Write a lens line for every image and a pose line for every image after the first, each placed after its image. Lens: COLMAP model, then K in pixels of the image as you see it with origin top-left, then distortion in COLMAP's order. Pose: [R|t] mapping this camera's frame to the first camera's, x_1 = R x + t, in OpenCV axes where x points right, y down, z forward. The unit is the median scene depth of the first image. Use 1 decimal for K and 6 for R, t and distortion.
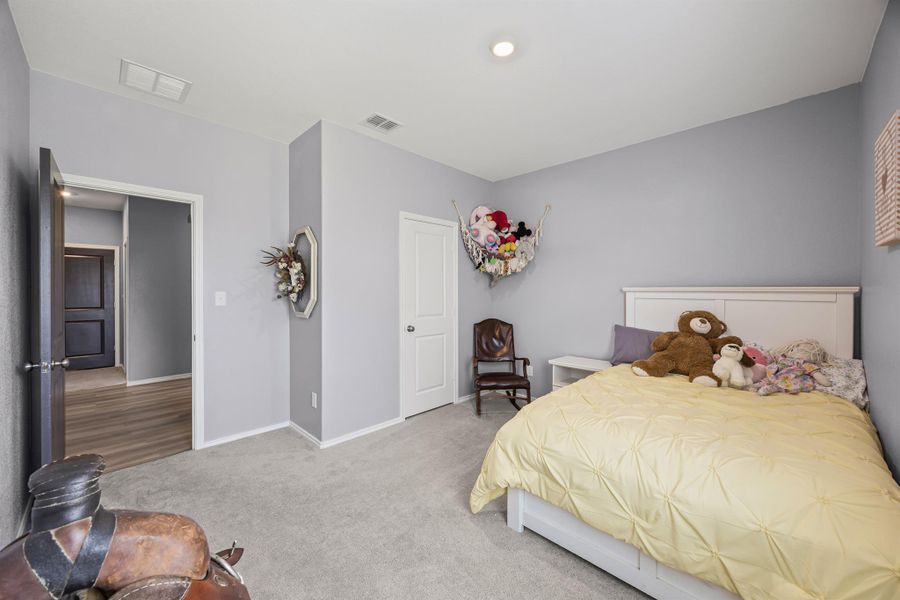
lens RADIAL K [[351.5, 0, 451.7], [0, 351.5, 293.7], [0, 0, 1]] dist [0.000081, -0.000007]
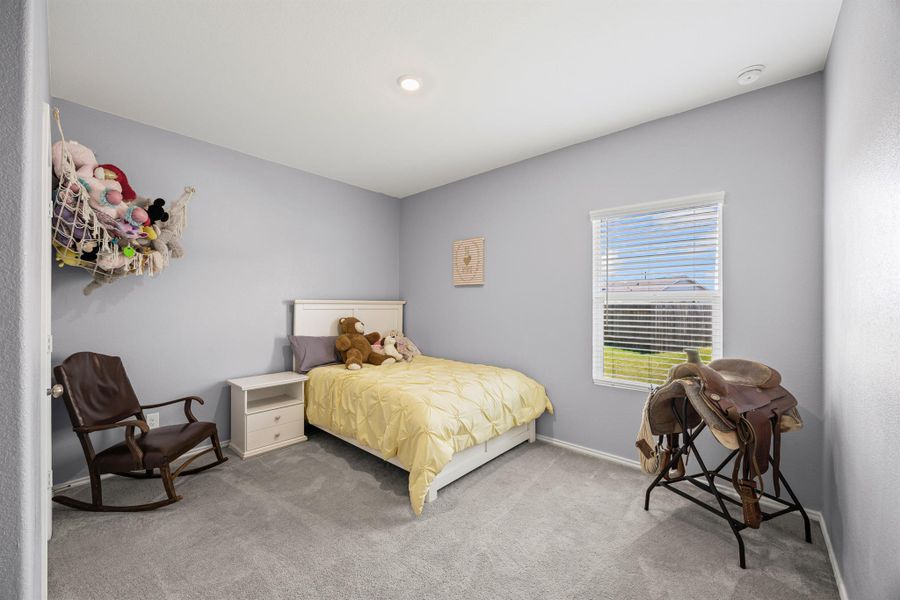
lens RADIAL K [[351.5, 0, 451.4], [0, 351.5, 303.1], [0, 0, 1]] dist [0.000081, -0.000007]
pose [[-0.064972, -0.001940, 0.997885, -0.695483], [0.000644, 0.999998, 0.001986, -0.009647], [-0.997887, 0.000771, -0.064970, 0.678808]]
